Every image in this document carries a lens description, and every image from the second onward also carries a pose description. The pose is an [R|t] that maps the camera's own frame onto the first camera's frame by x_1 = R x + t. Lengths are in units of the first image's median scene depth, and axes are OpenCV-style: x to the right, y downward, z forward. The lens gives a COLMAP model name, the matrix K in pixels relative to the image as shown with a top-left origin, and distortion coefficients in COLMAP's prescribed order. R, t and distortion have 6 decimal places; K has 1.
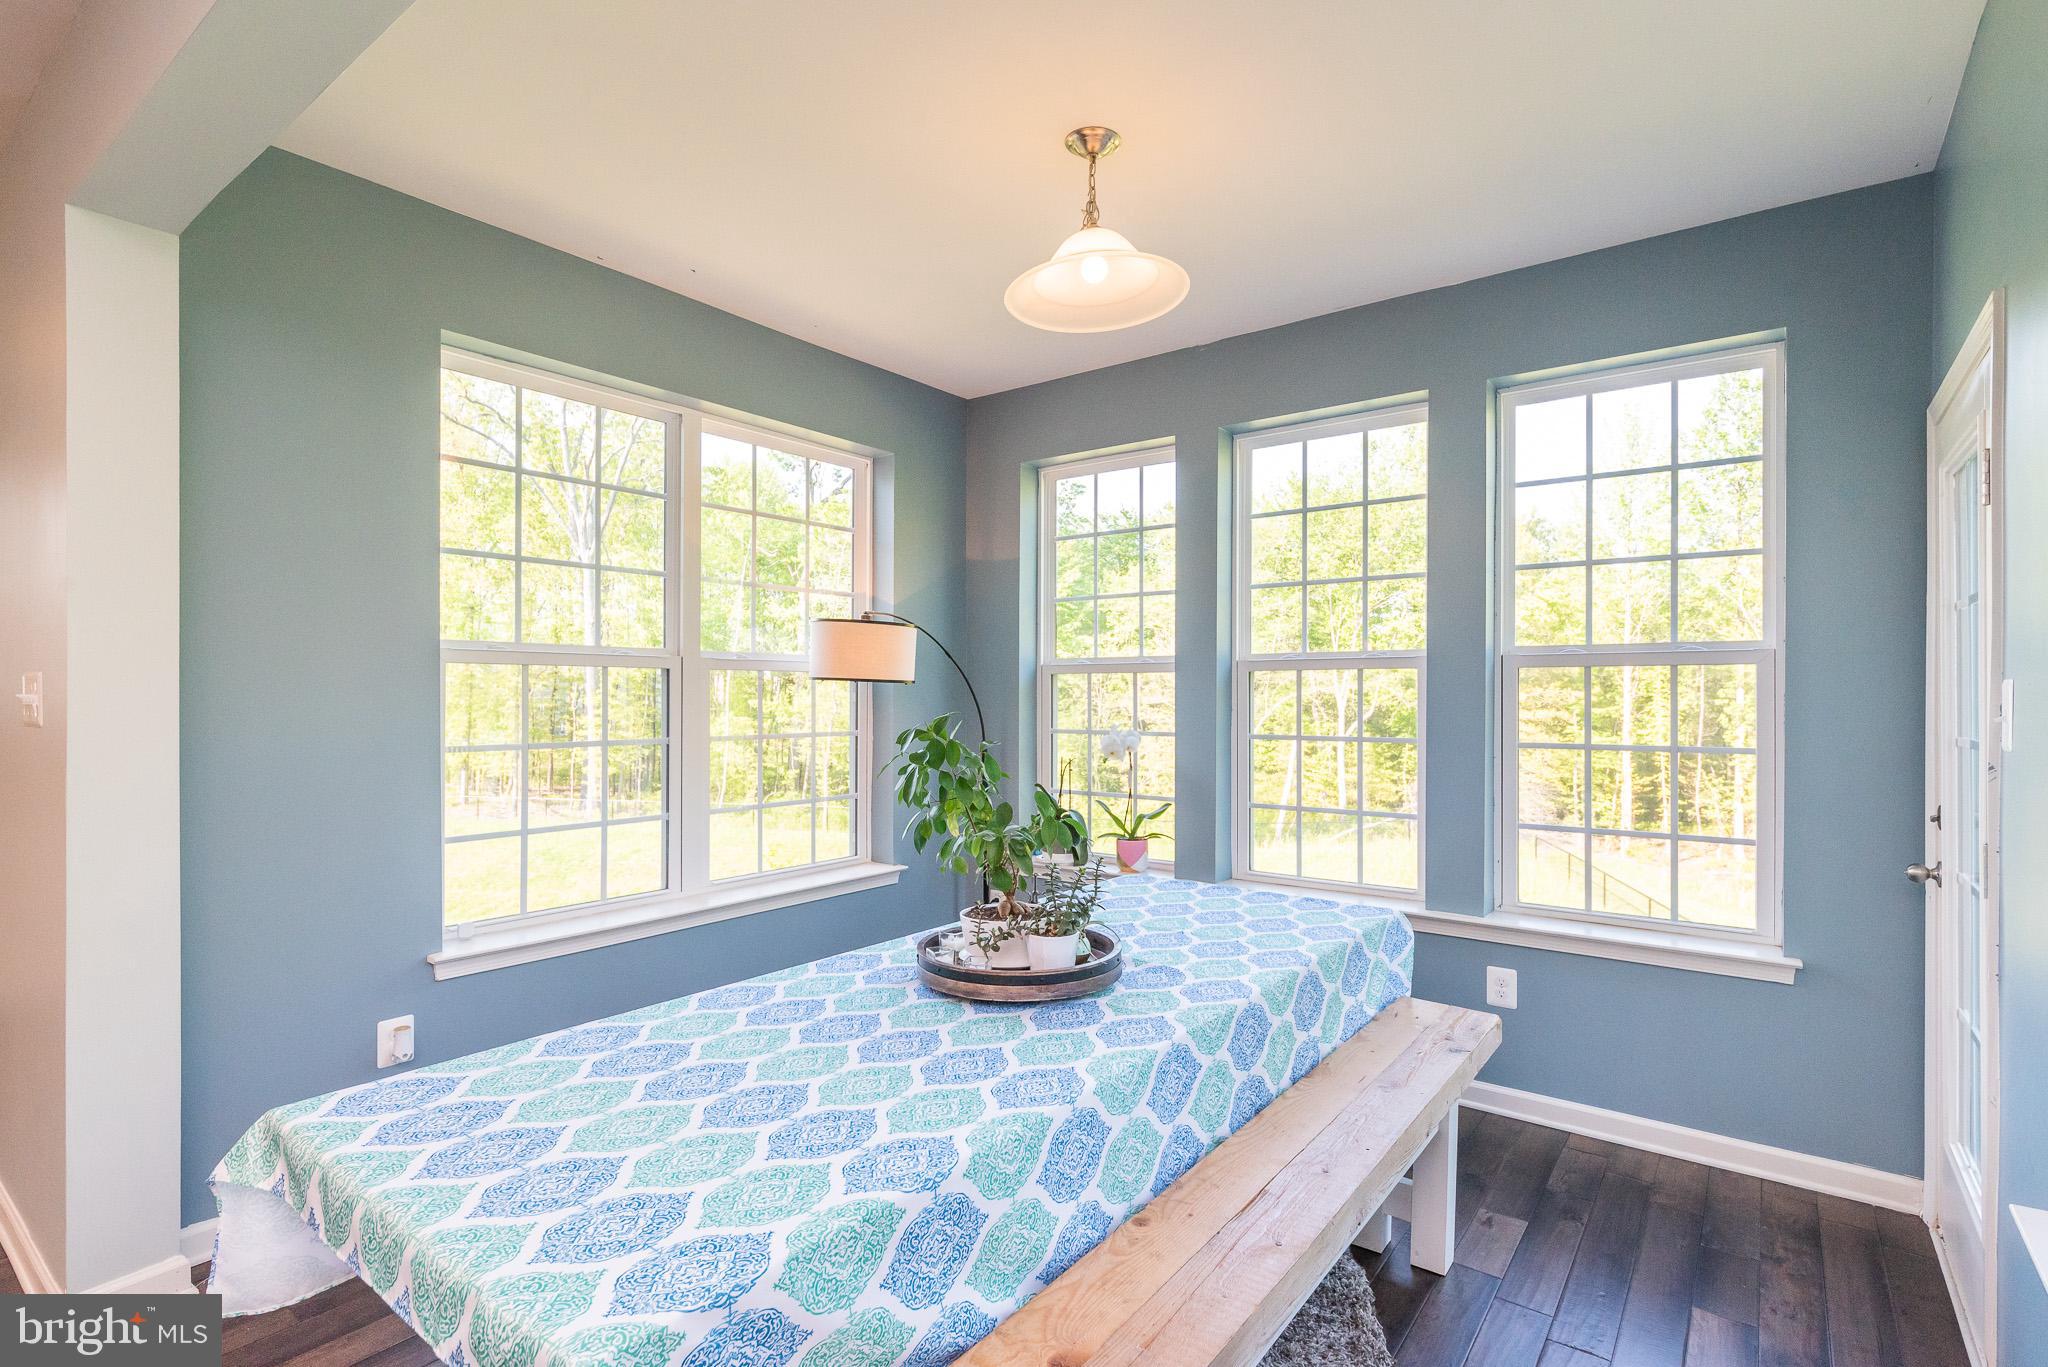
lens RADIAL K [[968.5, 0, 1001.5], [0, 968.5, 691.4], [0, 0, 1]] dist [-0.002330, -0.000122]
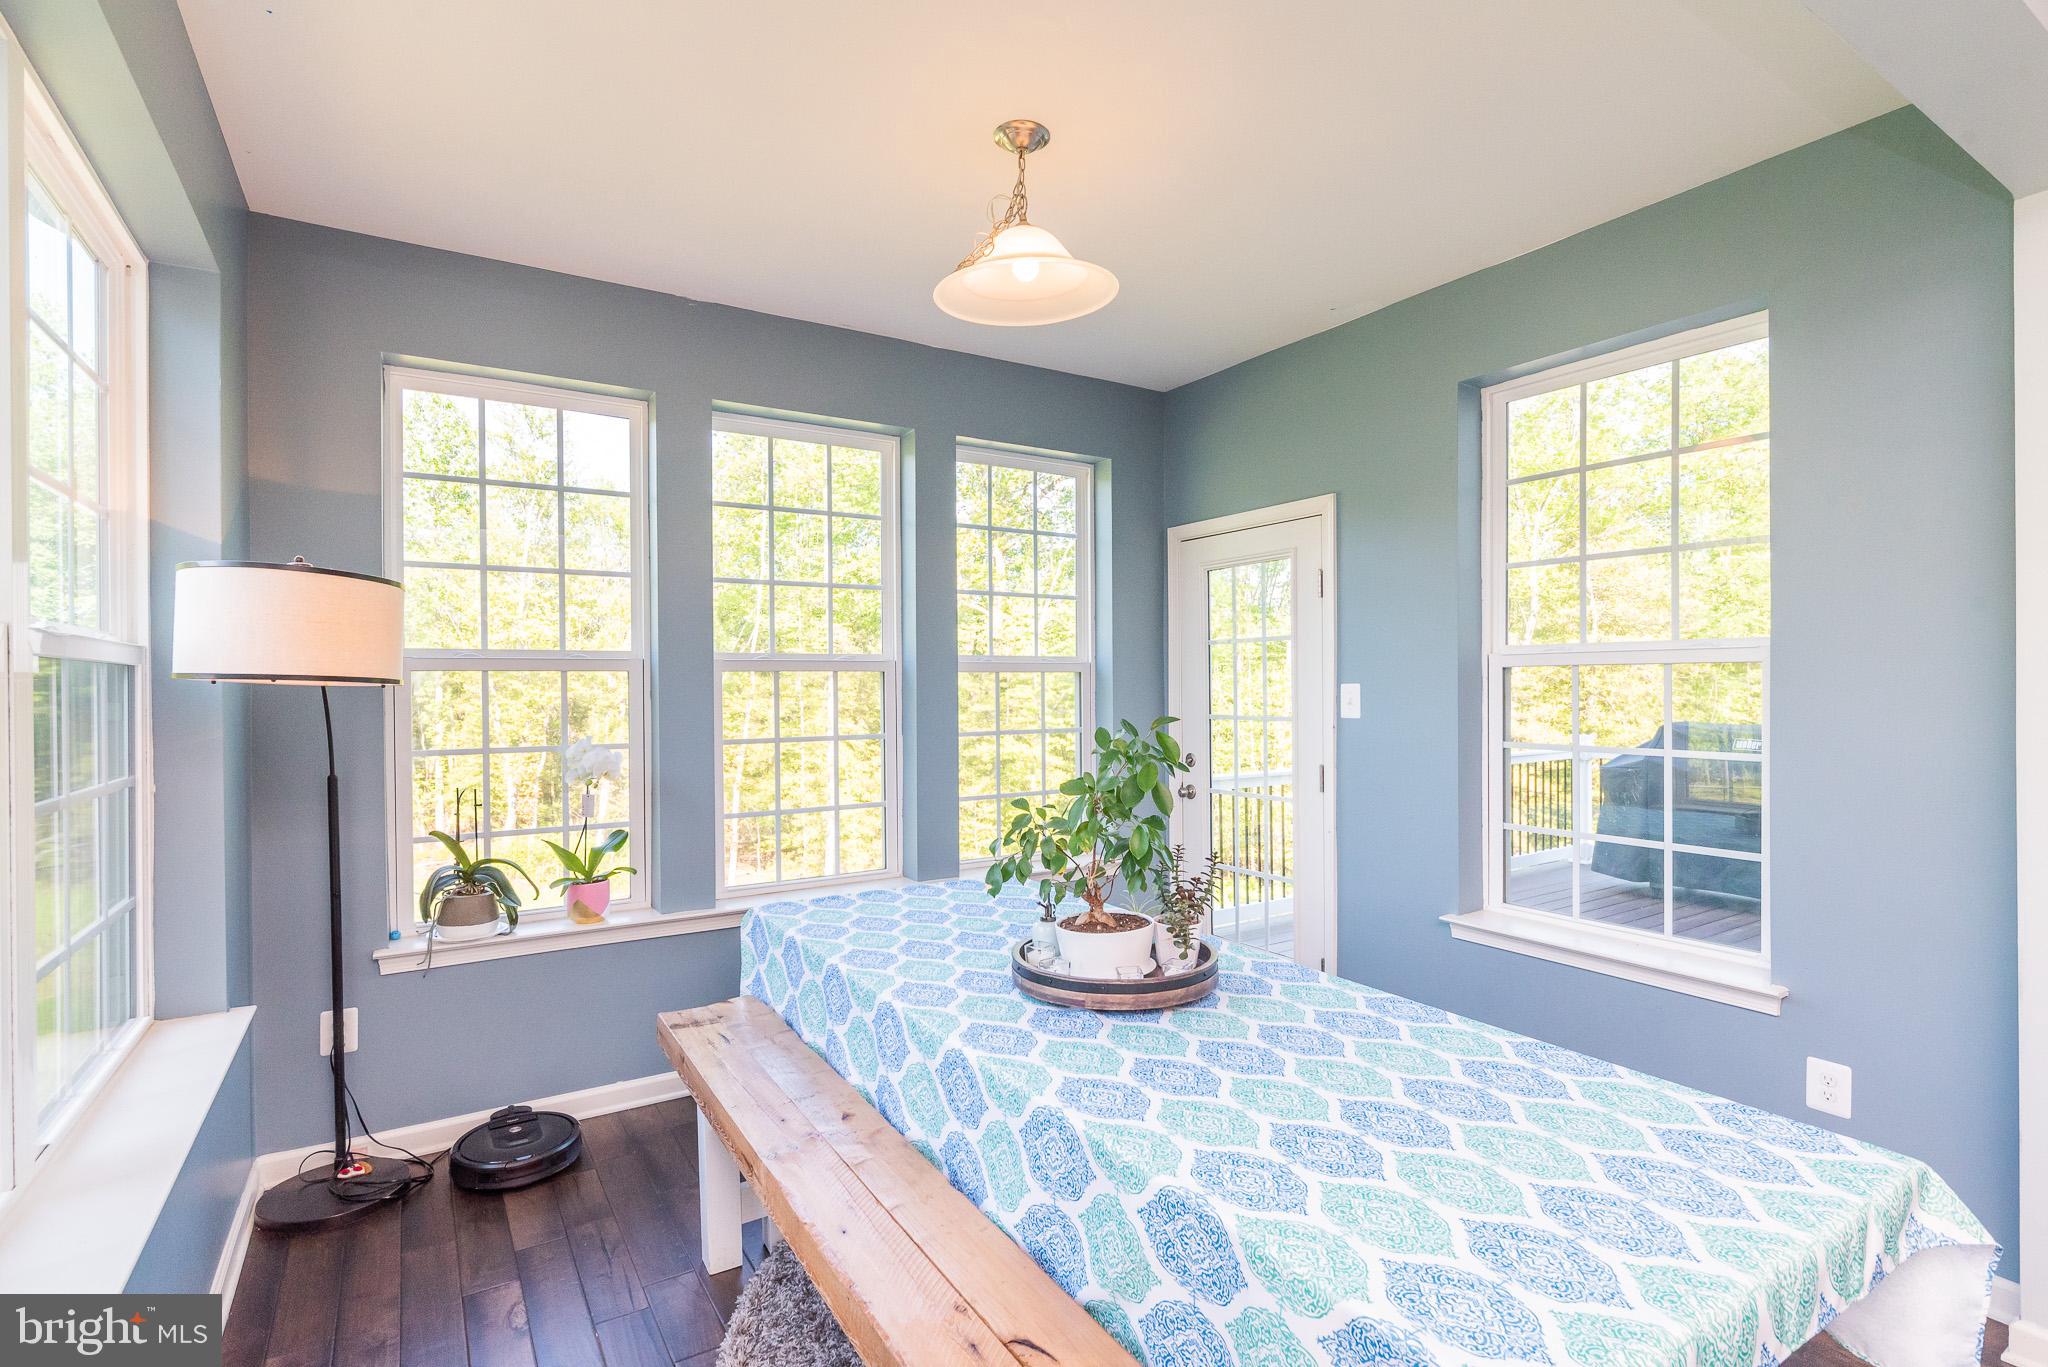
lens RADIAL K [[983.5, 0, 1026.6], [0, 983.5, 692.9], [0, 0, 1]] dist [-0.000649, 0.000060]
pose [[0.334678, -0.003235, 0.942327, -0.680265], [0.005674, 0.999983, 0.001418, -0.002137], [-0.942315, 0.004873, 0.334691, 0.532599]]
